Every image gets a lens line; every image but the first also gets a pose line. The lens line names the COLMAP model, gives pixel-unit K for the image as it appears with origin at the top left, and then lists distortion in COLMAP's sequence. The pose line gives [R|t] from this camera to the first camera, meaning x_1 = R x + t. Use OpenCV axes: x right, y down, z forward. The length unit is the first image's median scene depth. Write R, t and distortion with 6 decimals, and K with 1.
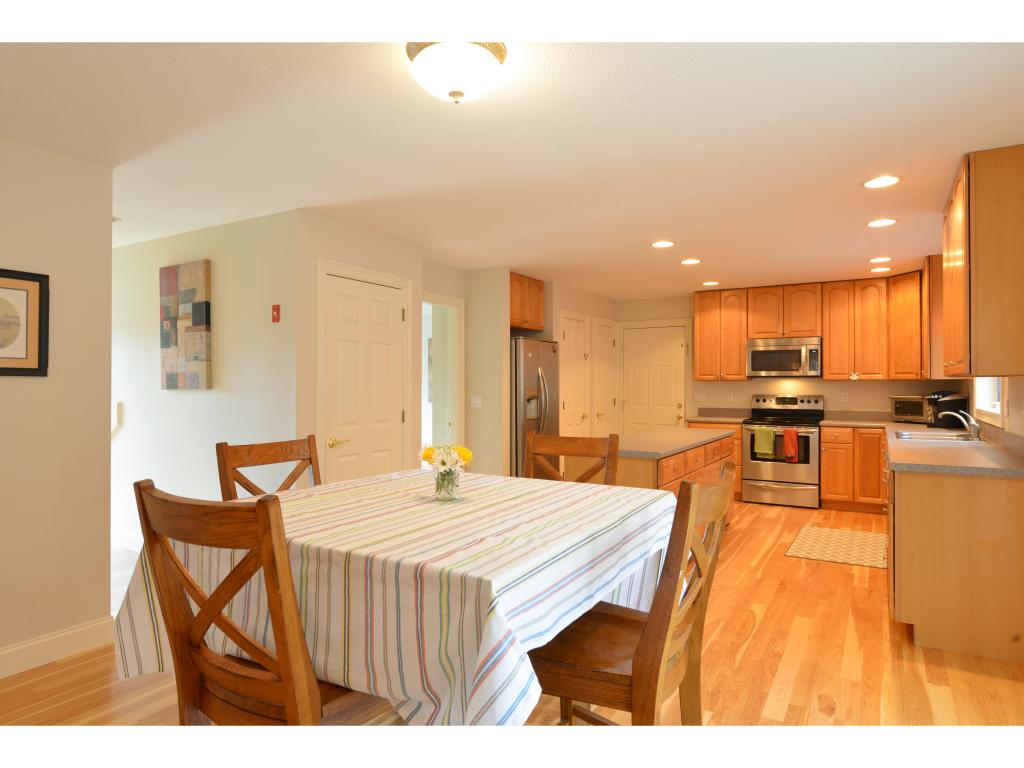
lens RADIAL K [[624.9, 0, 514.1], [0, 624.9, 379.6], [0, 0, 1]] dist [-0.005360, -0.001192]
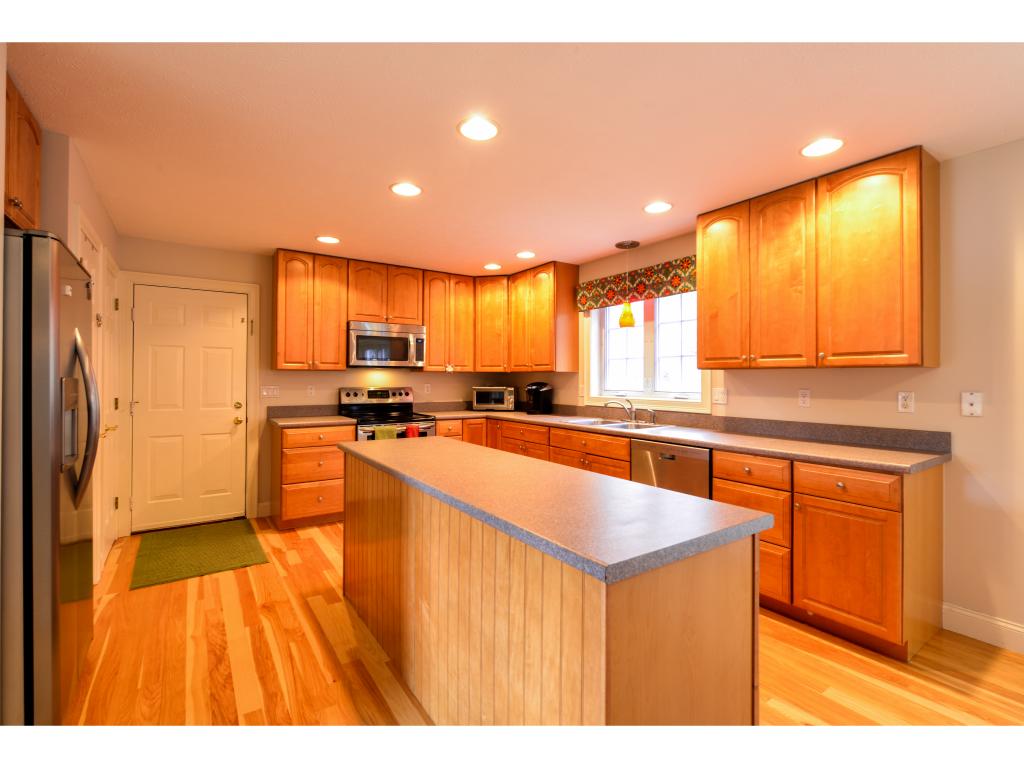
lens RADIAL K [[470.5, 0, 510.5], [0, 470.5, 376.3], [0, 0, 1]] dist [-0.001572, -0.000062]
pose [[0.425422, 0.005194, 0.904980, -0.098314], [-0.009361, 0.999955, -0.001339, 0.007641], [-0.904947, -0.007901, 0.425452, 0.552901]]
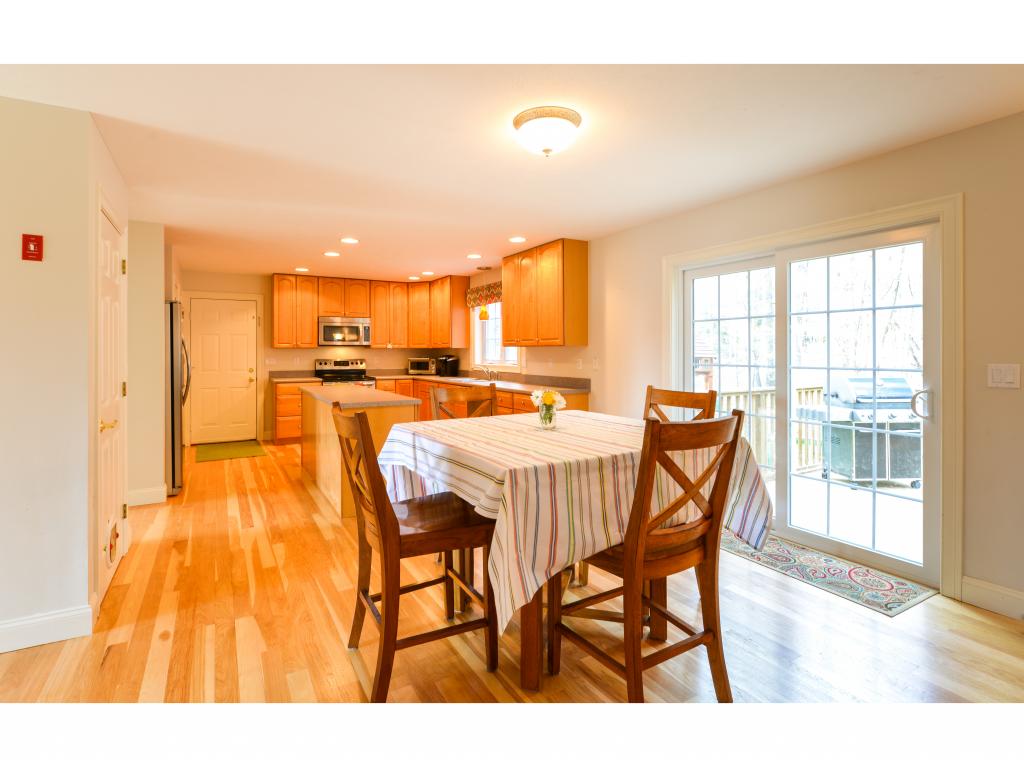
lens RADIAL K [[504.9, 0, 507.0], [0, 504.9, 354.5], [0, 0, 1]] dist [0.000632, -0.000259]
pose [[0.490999, -0.006127, 0.871138, -0.352498], [-0.003769, 0.999951, 0.009156, 0.003507], [-0.871152, -0.007779, 0.490952, 0.149559]]
